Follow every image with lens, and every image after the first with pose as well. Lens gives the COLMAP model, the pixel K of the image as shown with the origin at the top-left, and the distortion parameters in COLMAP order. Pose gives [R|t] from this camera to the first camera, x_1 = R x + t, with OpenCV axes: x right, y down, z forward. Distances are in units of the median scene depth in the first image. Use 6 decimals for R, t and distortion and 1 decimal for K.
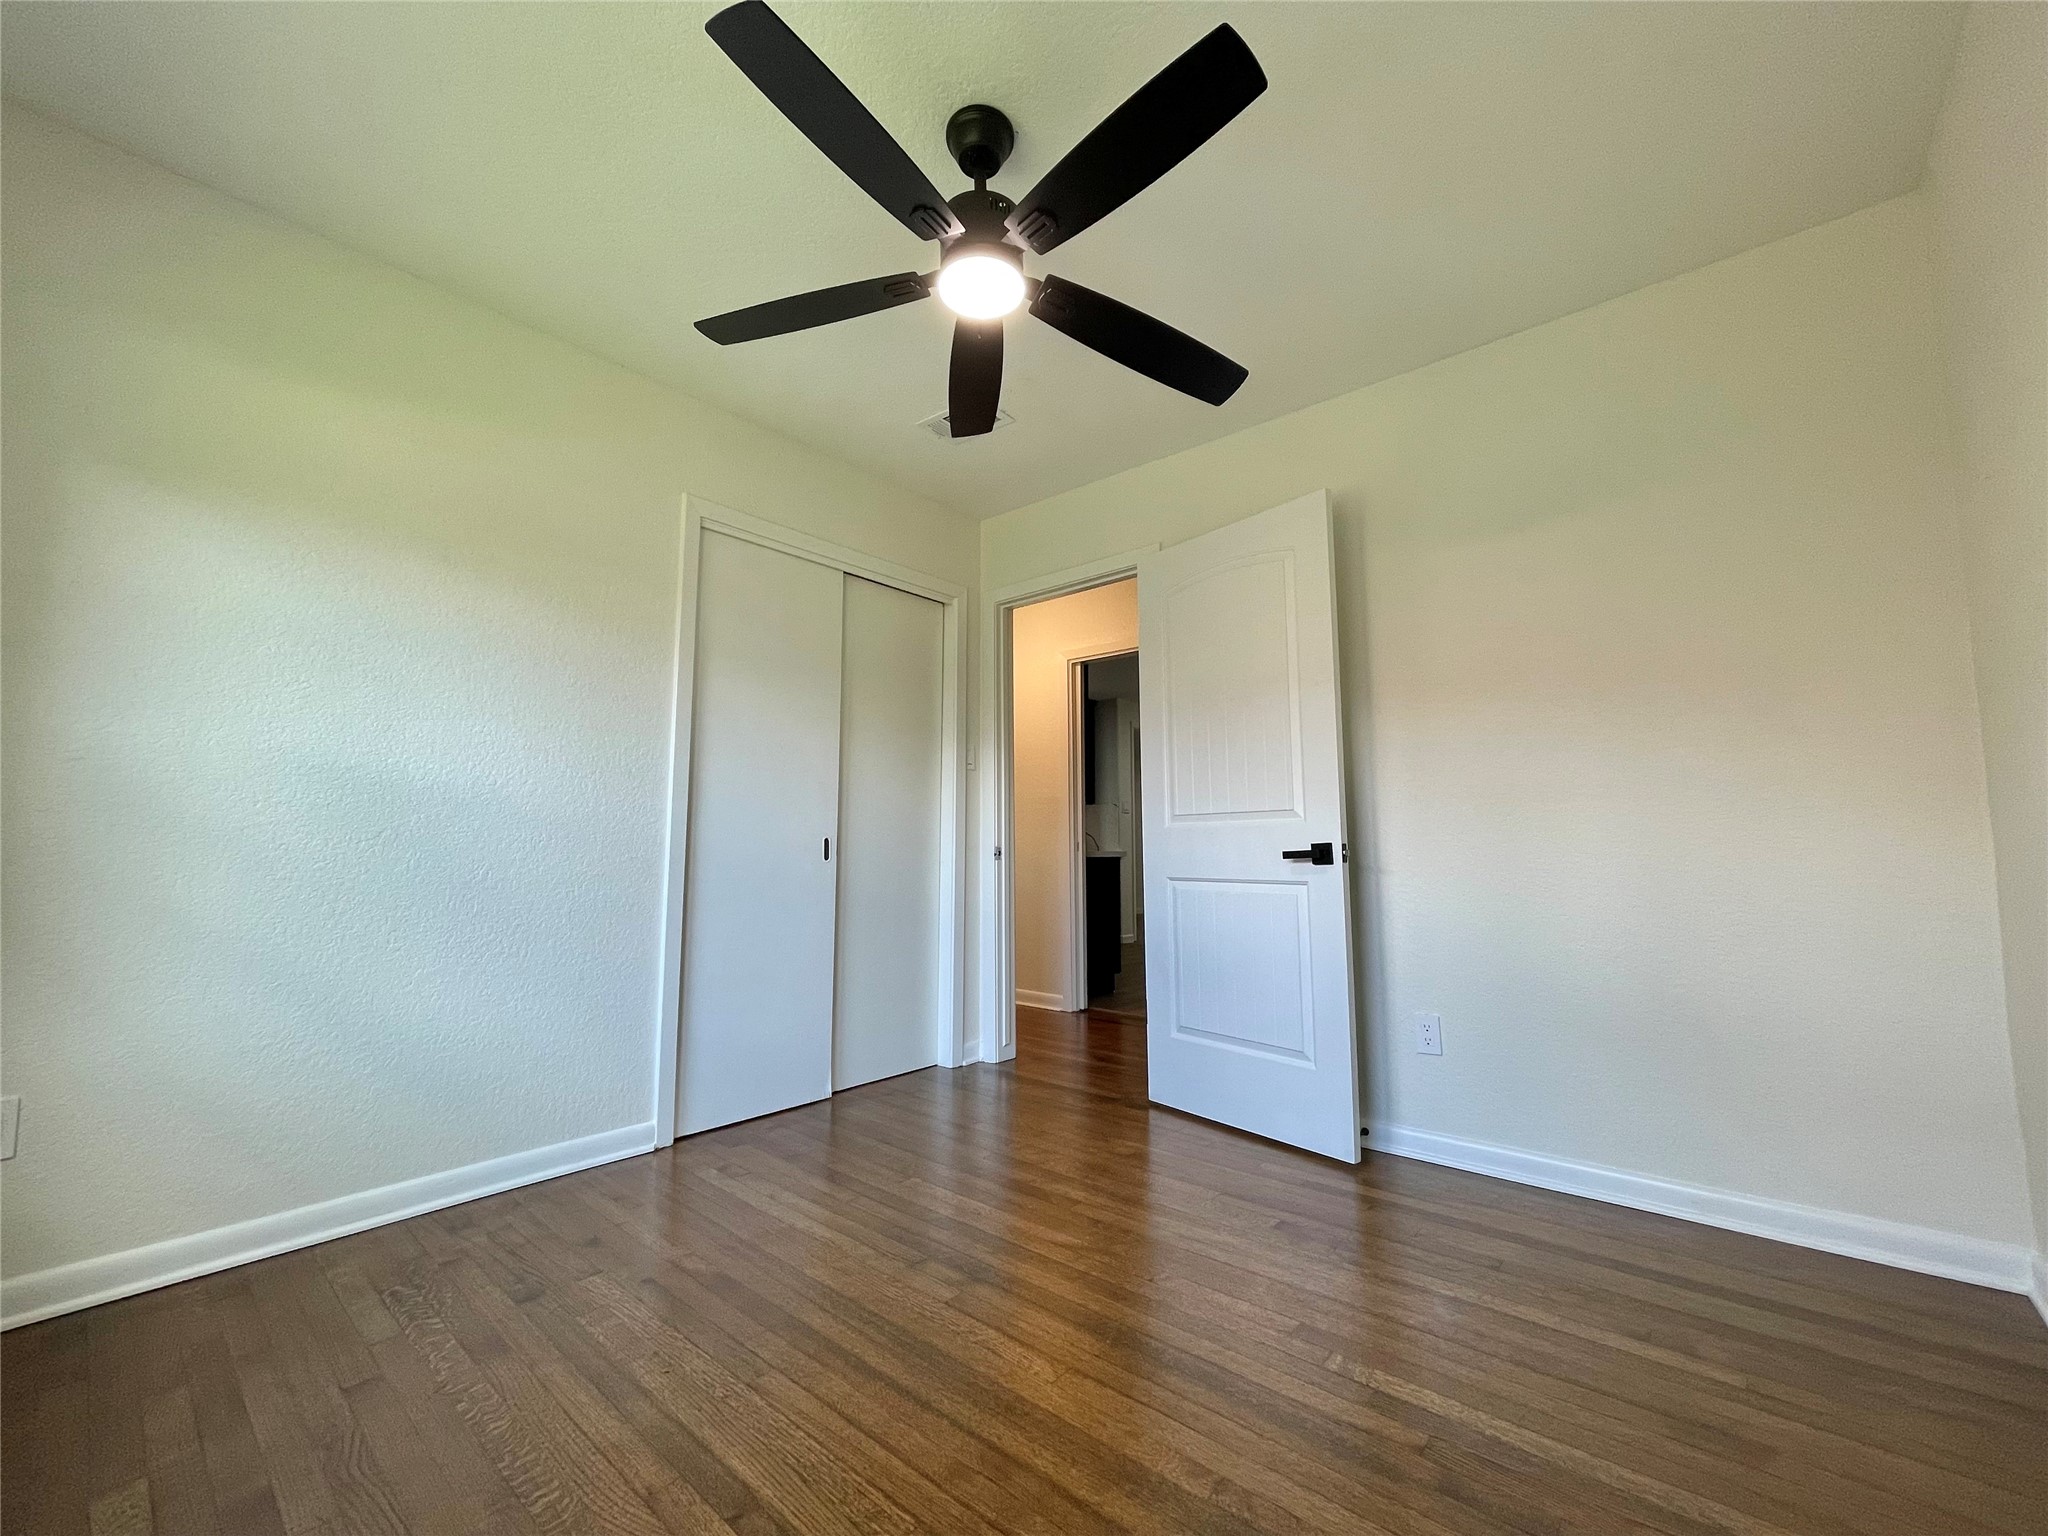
lens RADIAL K [[826.8, 0, 1026.2], [0, 826.8, 767.0], [0, 0, 1]] dist [0.002066, 0.000554]
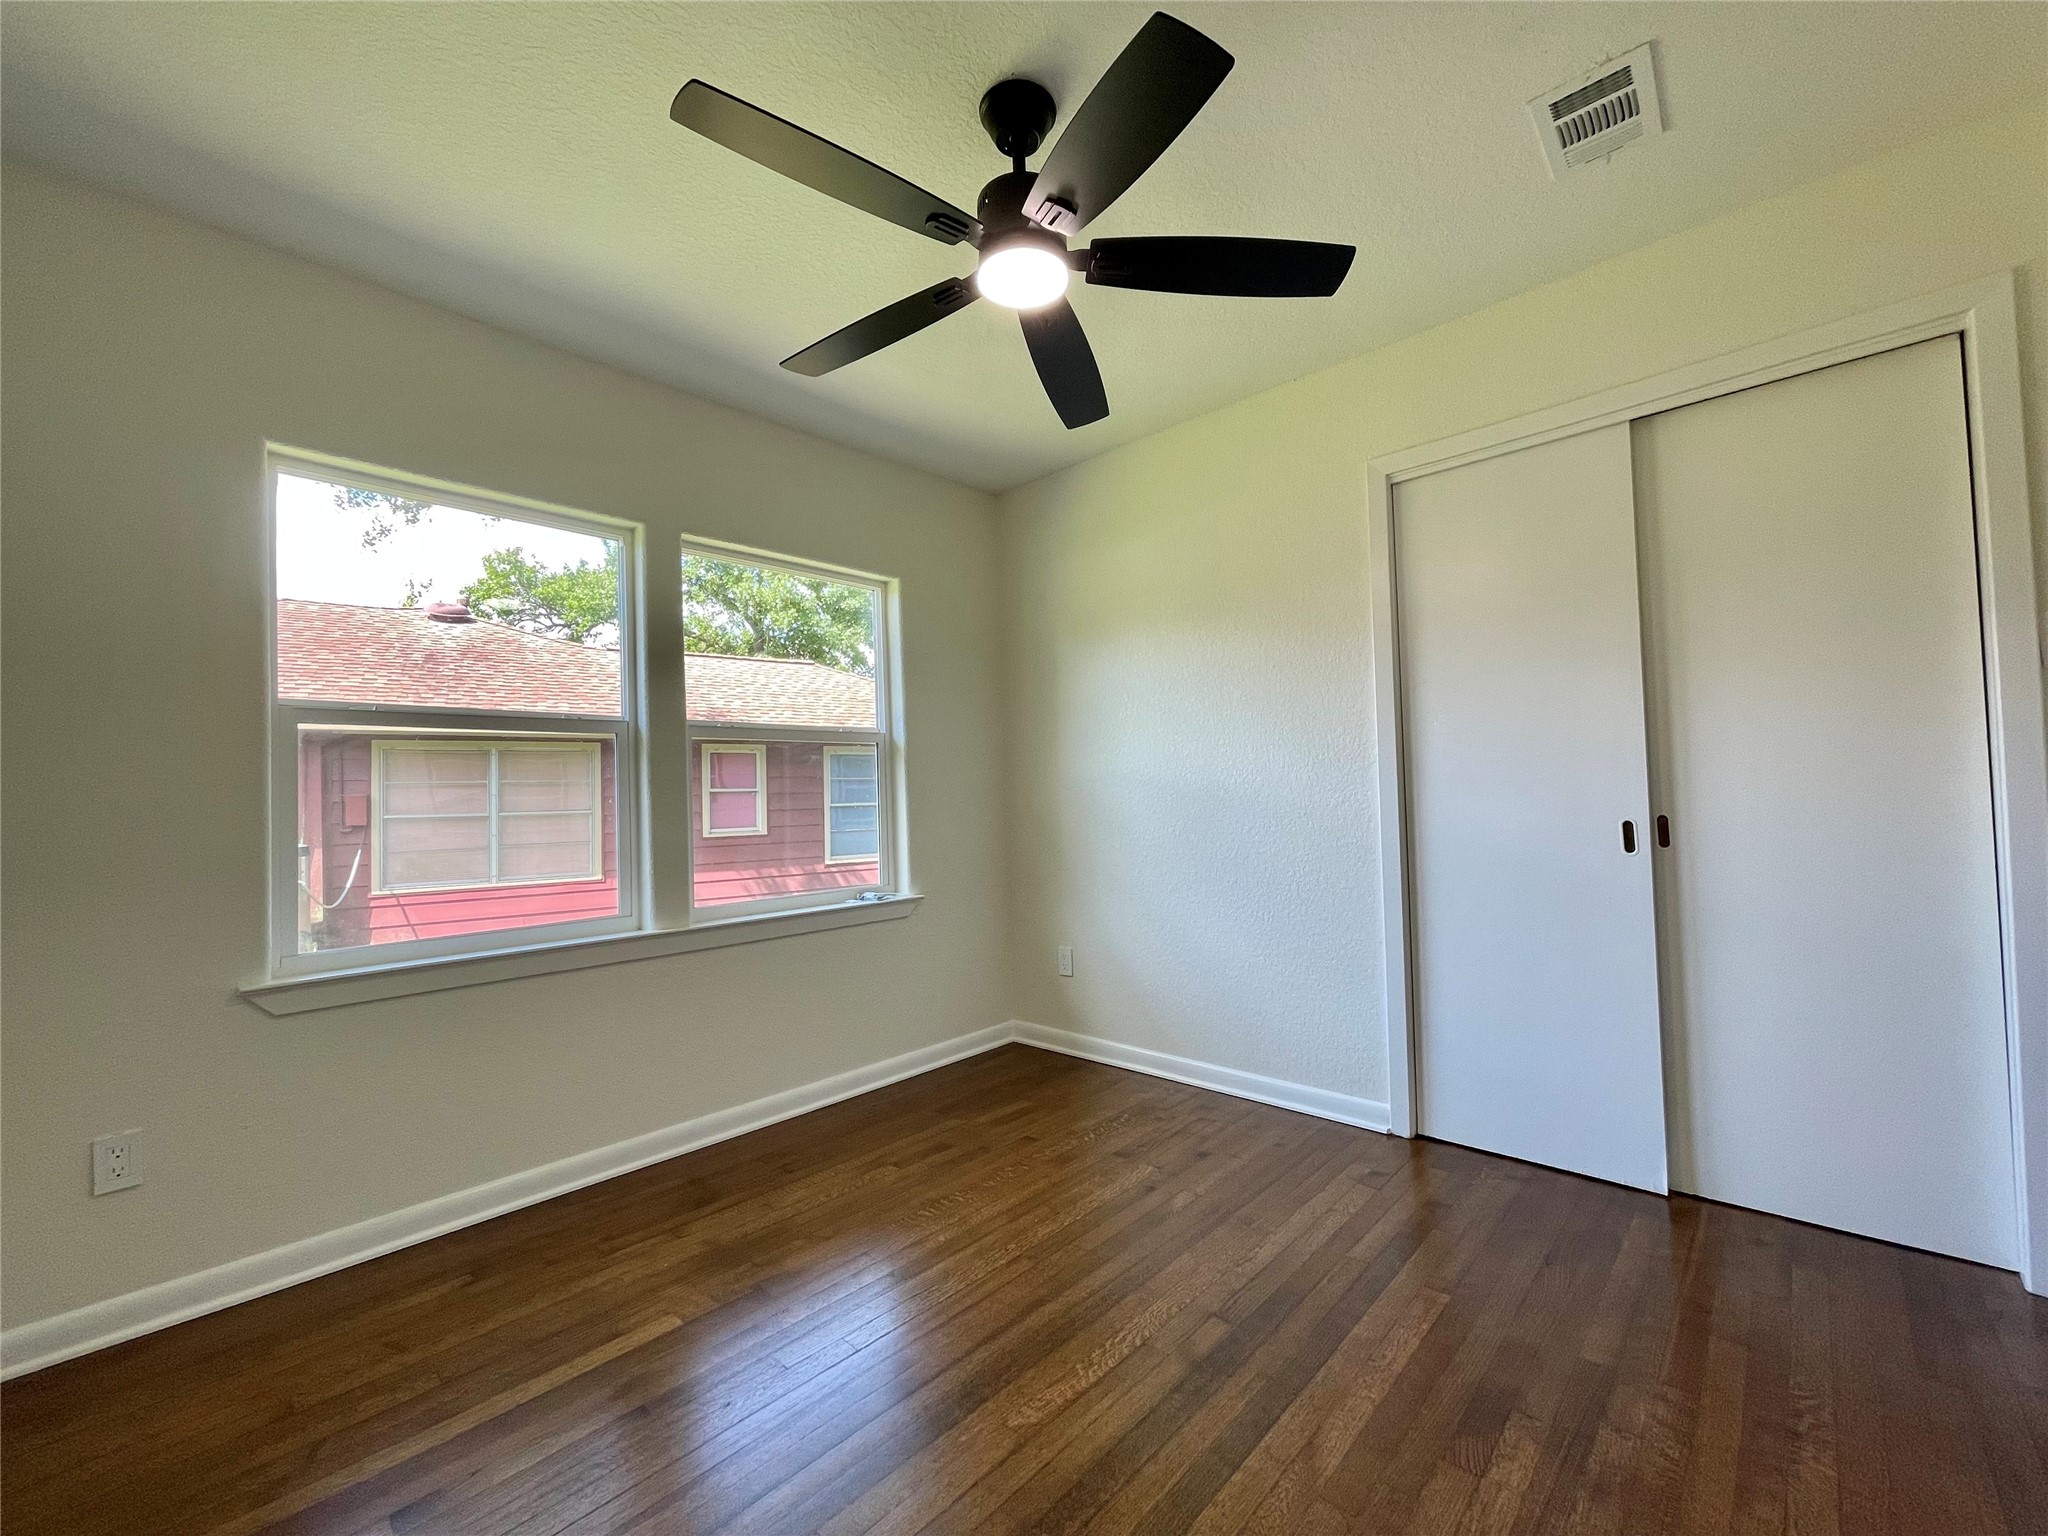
lens RADIAL K [[826.8, 0, 1030.9], [0, 826.8, 773.9], [0, 0, 1]] dist [0.002066, 0.000554]
pose [[-0.037907, -0.031952, -0.998770, 0.767735], [0.126252, 0.991326, -0.036505, 0.013915], [0.991274, -0.127480, -0.033545, 0.862428]]
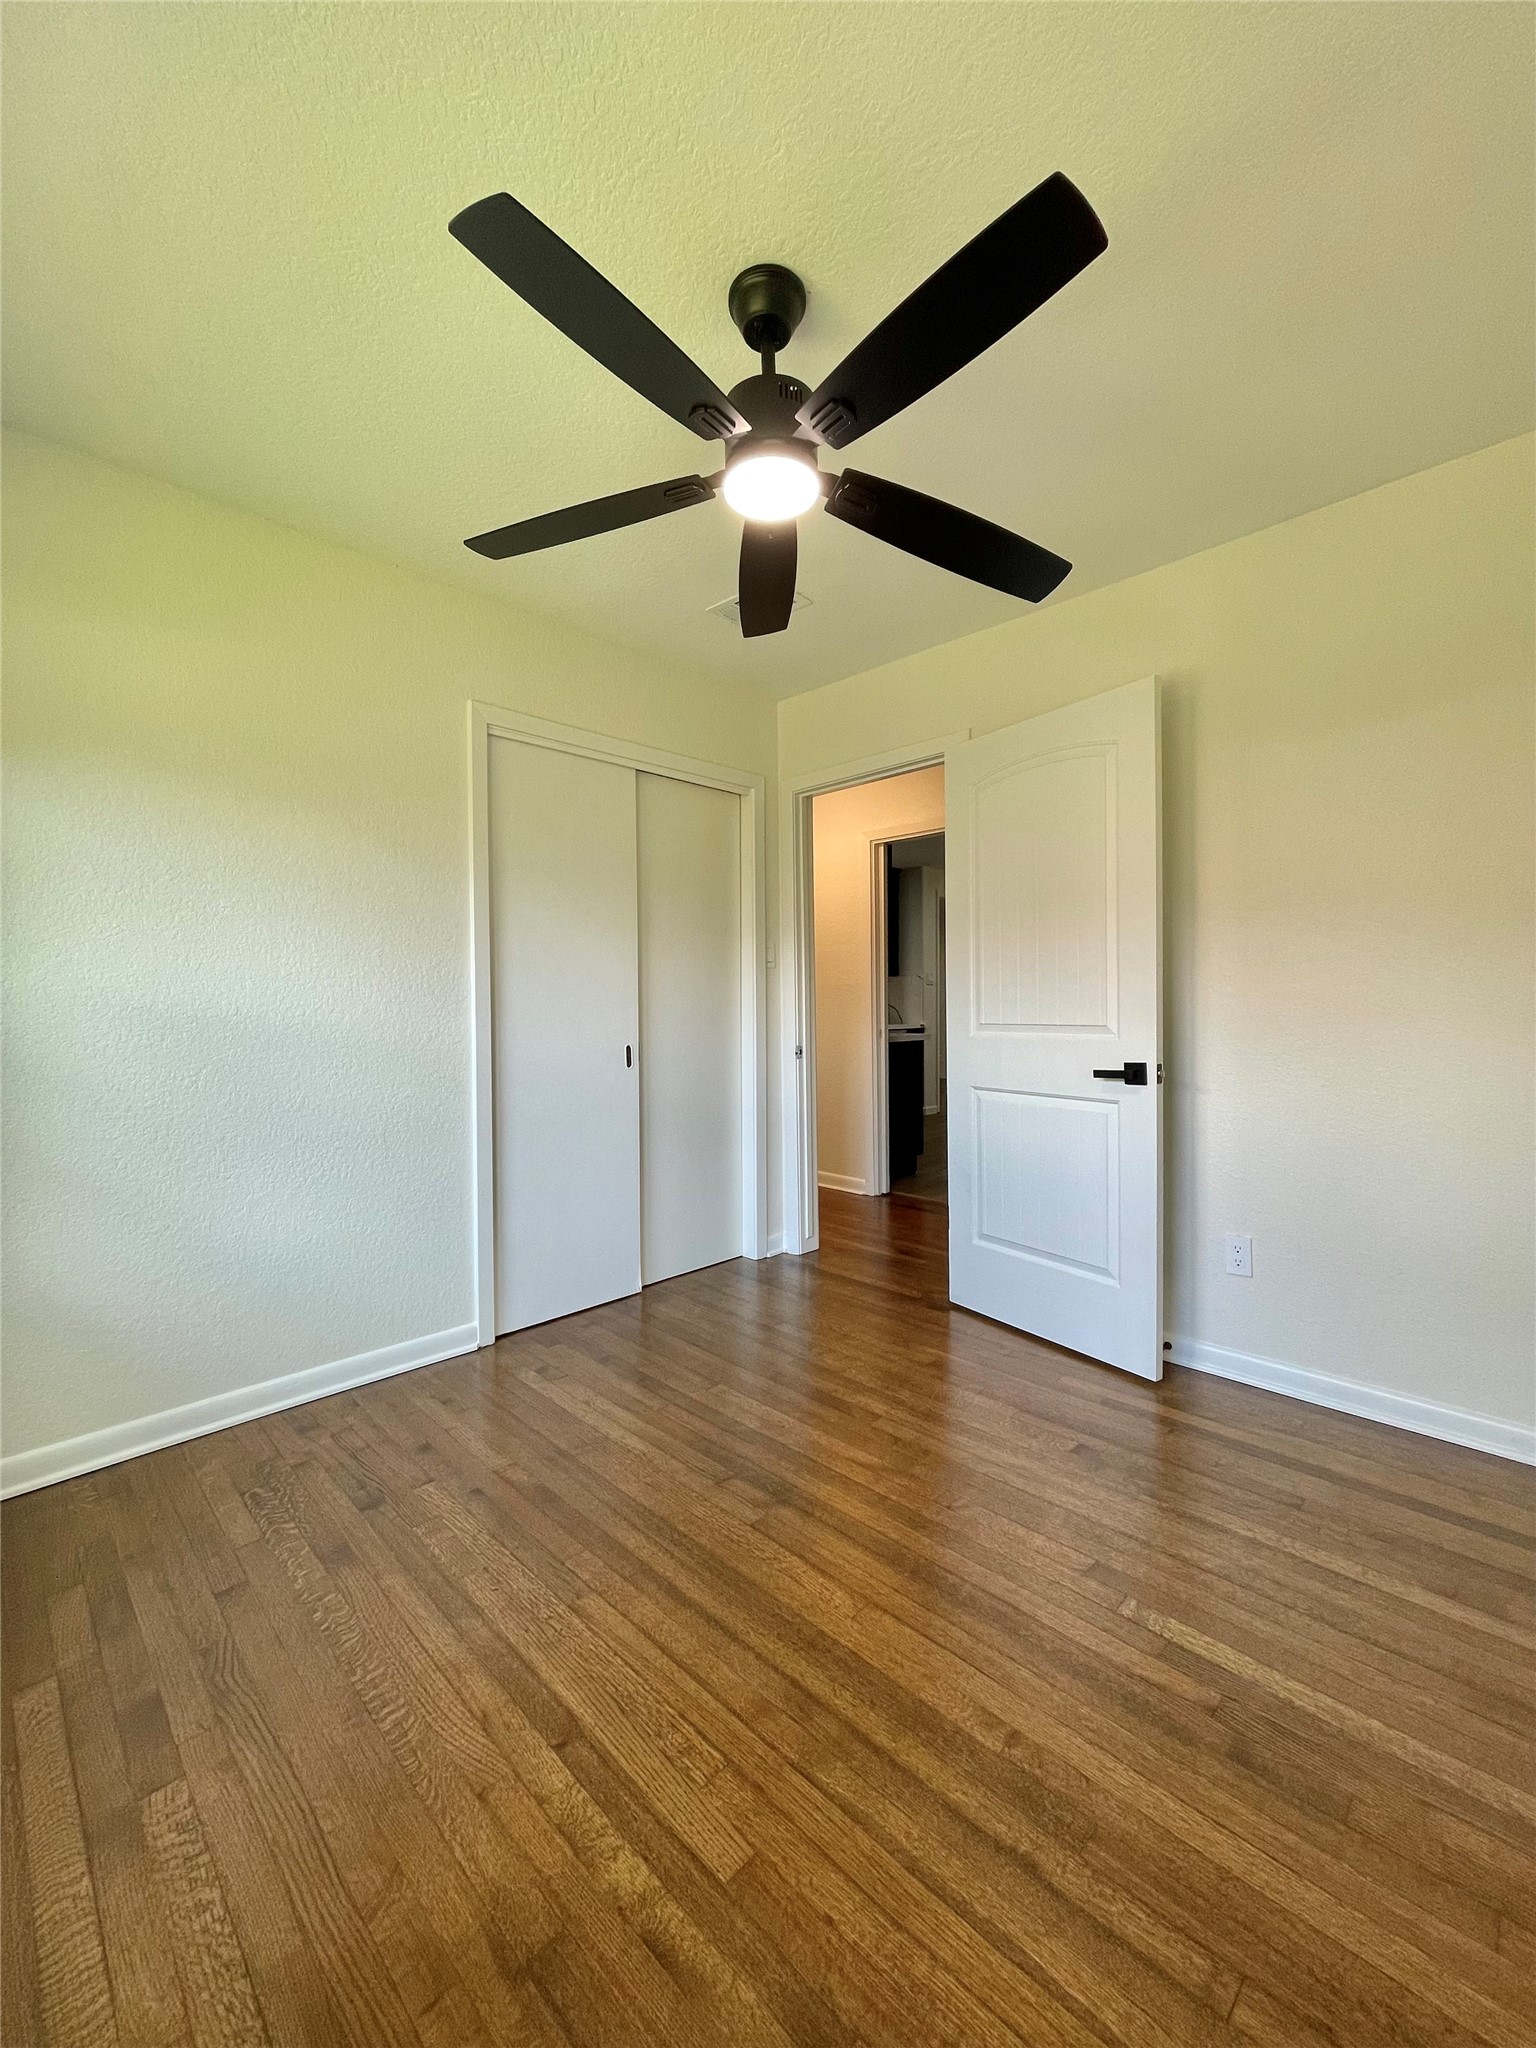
lens RADIAL K [[826.8, 0, 768.9], [0, 826.8, 1025.5], [0, 0, 1]] dist [0.002066, 0.000554]
pose [[0.997300, -0.005638, -0.073222, 0.005228], [0.014809, 0.992005, 0.125325, -0.101517], [0.071930, -0.126071, 0.989410, 0.033632]]
